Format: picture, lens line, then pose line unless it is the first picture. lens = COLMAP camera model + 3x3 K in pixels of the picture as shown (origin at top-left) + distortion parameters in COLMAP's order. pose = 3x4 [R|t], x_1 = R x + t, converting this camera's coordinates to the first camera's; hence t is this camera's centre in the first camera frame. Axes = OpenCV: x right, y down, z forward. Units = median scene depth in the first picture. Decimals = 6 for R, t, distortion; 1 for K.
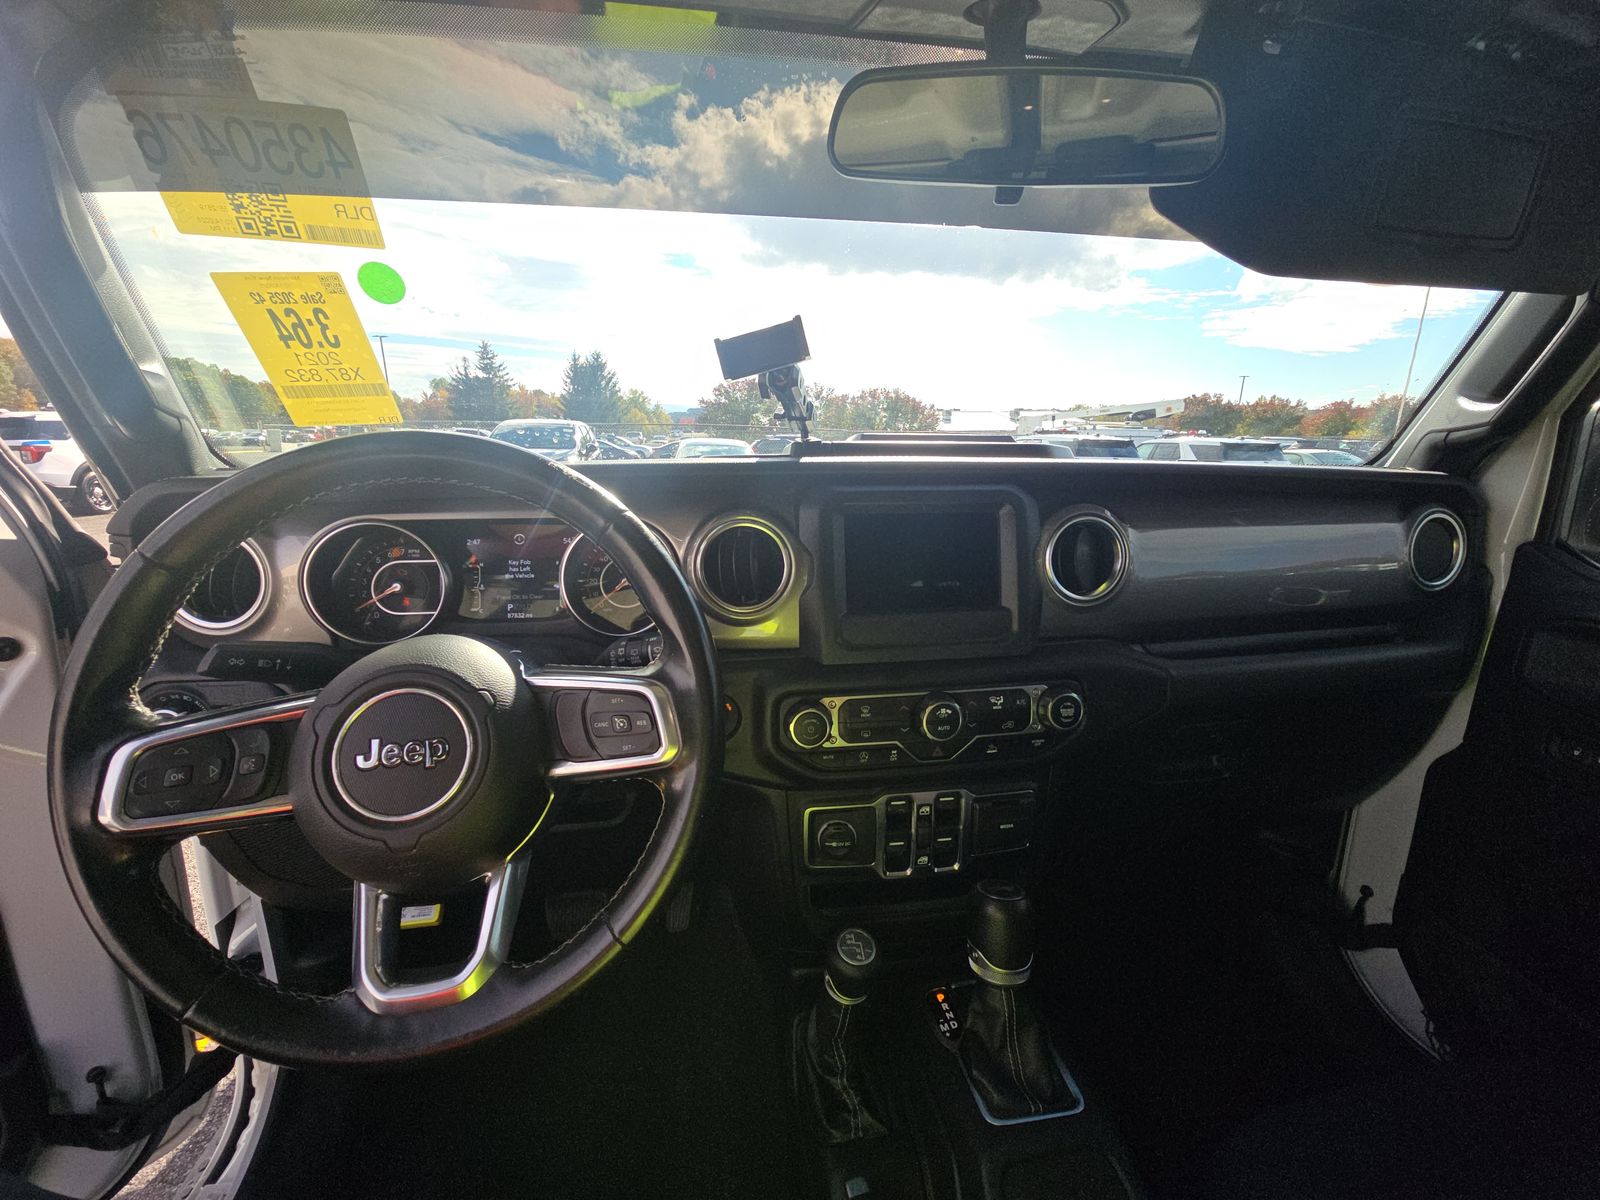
lens RADIAL K [[658.7, 0, 809.0], [0, 658.7, 576.8], [0, 0, 1]] dist [0.004880, -0.001760]
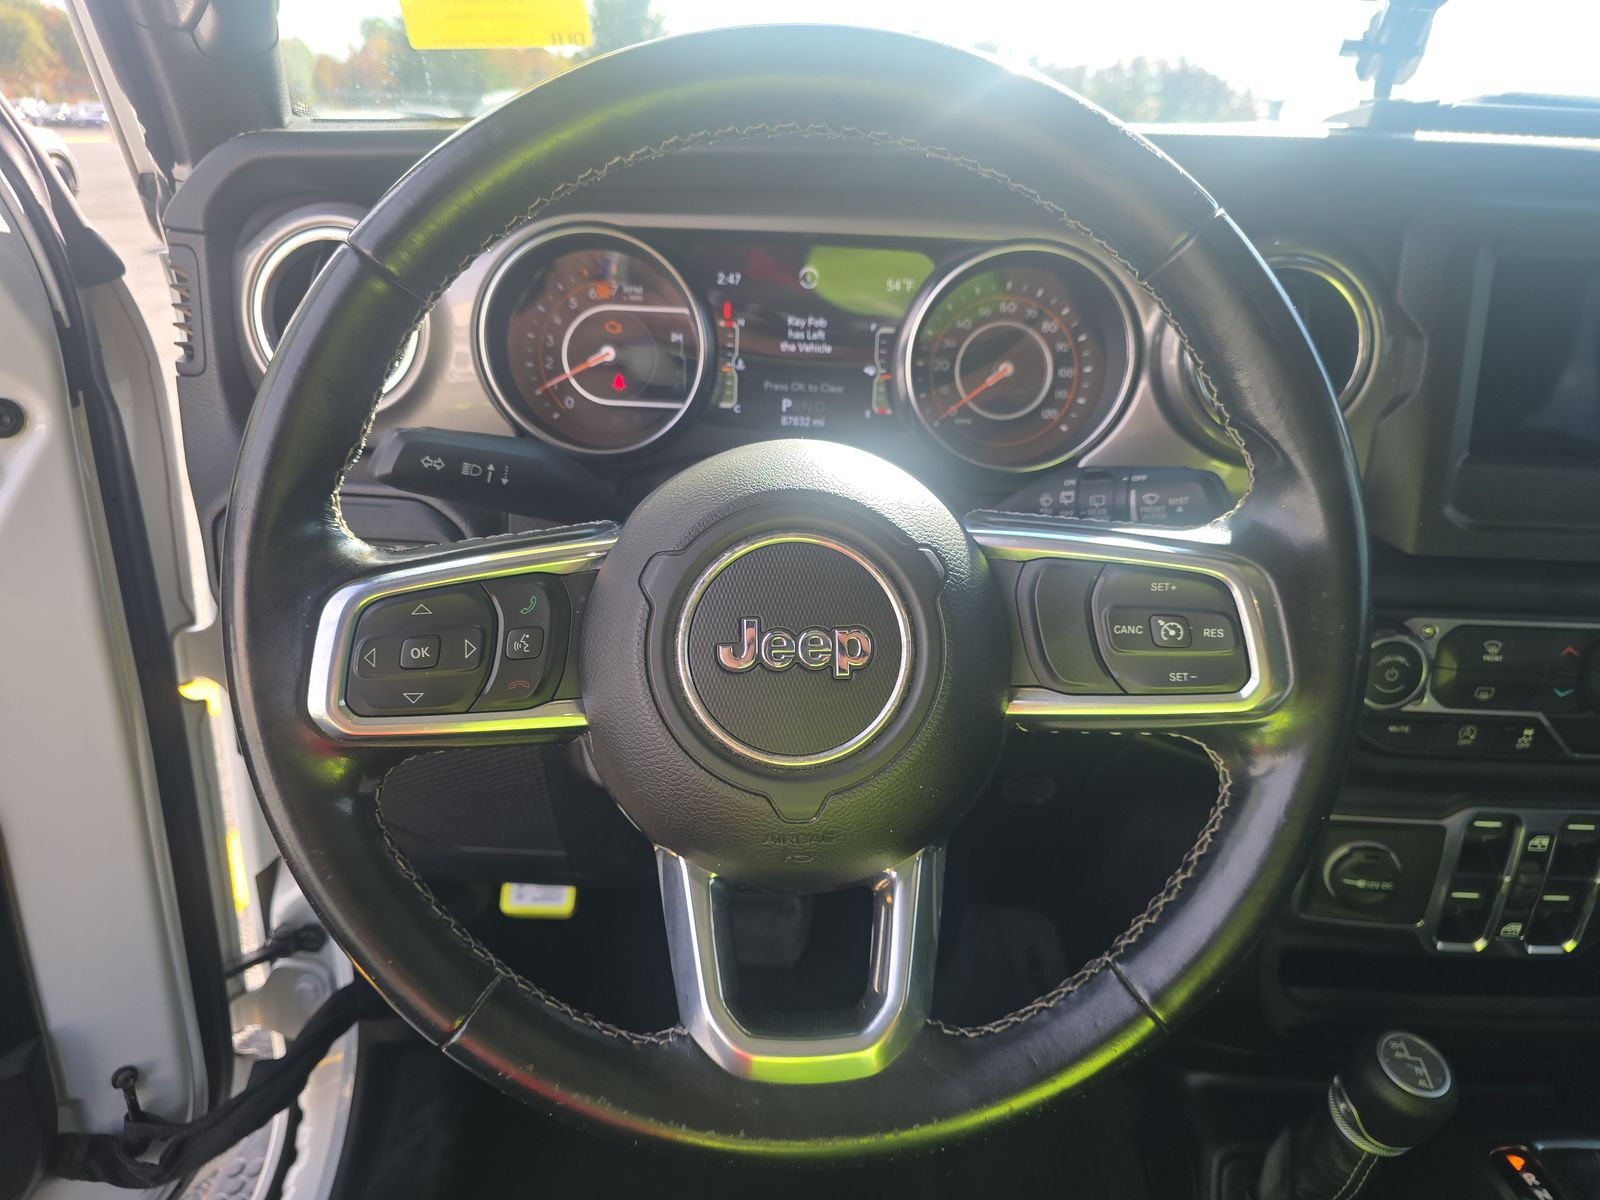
lens RADIAL K [[1137.6, 0, 791.2], [0, 1137.6, 603.7], [0, 0, 1]] dist [0.007317, -0.010428]
pose [[0.988607, 0.085815, -0.123658, -0.363882], [-0.063123, 0.982191, 0.176963, 0.046173], [0.136642, -0.167141, 0.976418, 0.061091]]
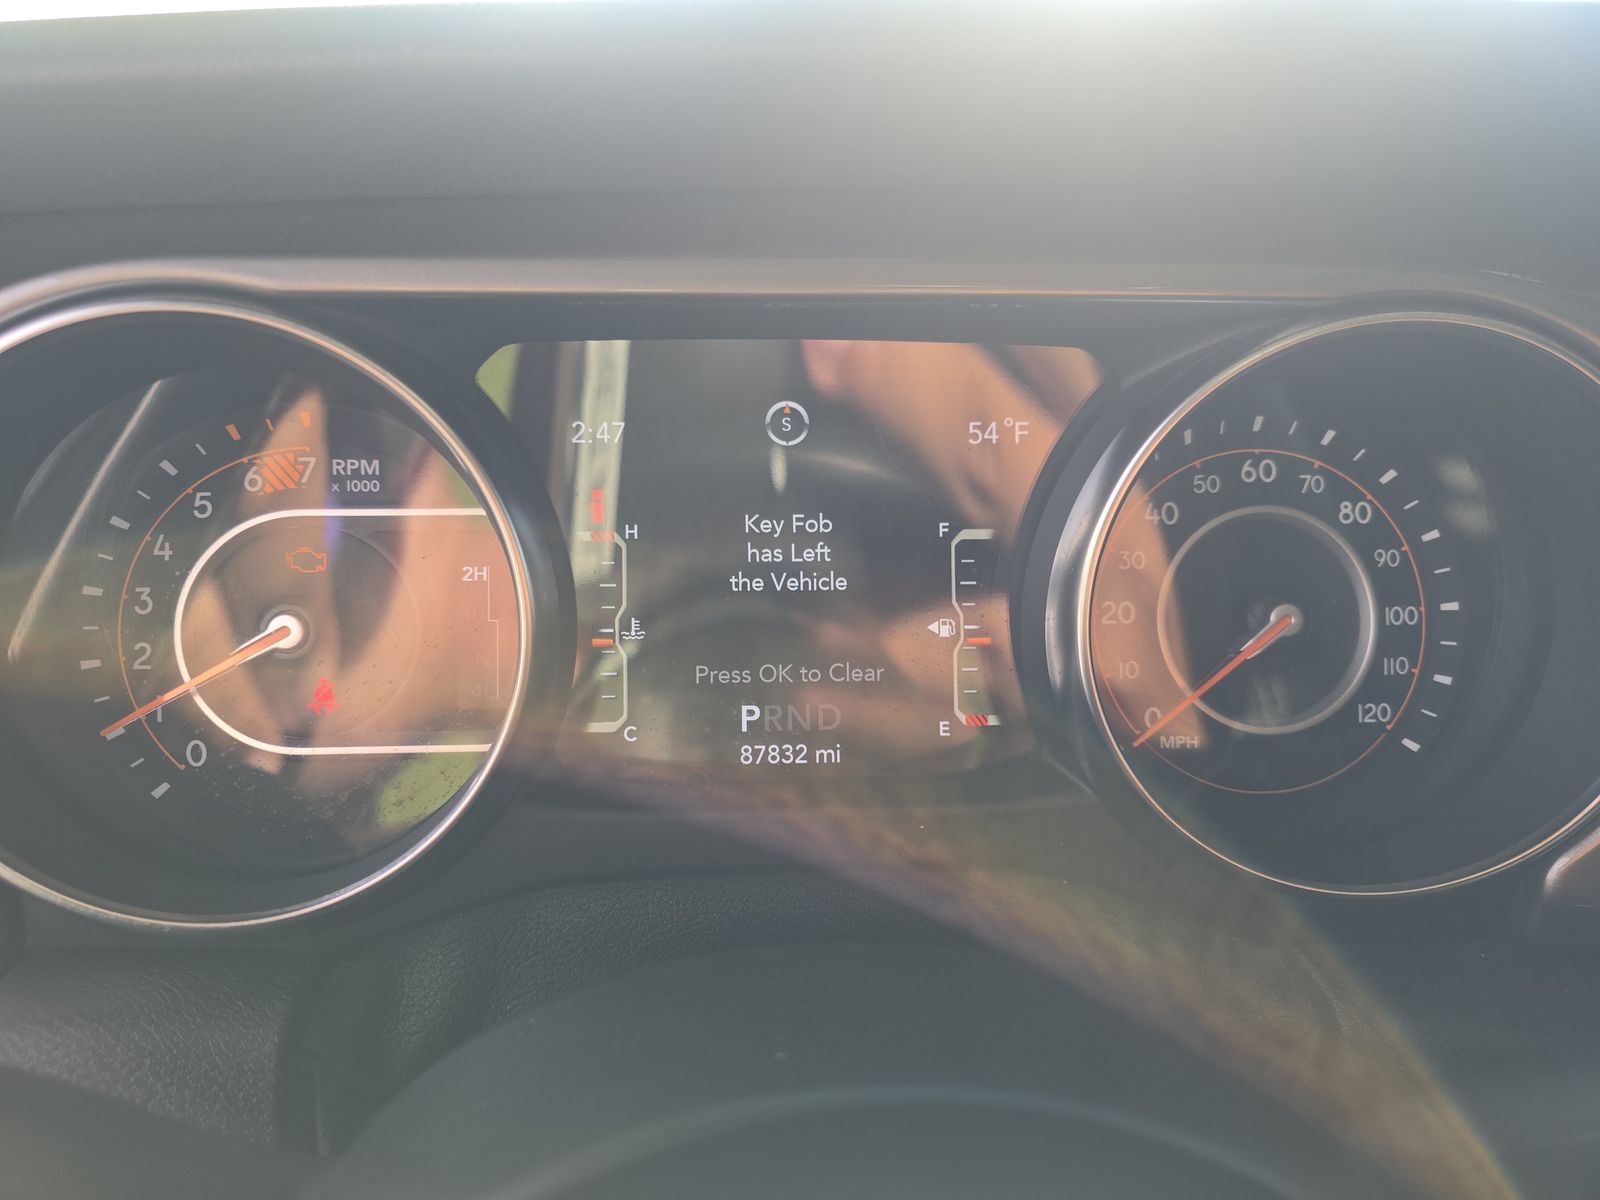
lens RADIAL K [[1137.6, 0, 804.2], [0, 1137.6, 599.0], [0, 0, 1]] dist [0.007317, -0.010428]
pose [[0.997126, 0.021283, -0.072710, -0.463563], [-0.018715, 0.999183, 0.035820, -0.011657], [0.073413, -0.034356, 0.996710, 0.692712]]
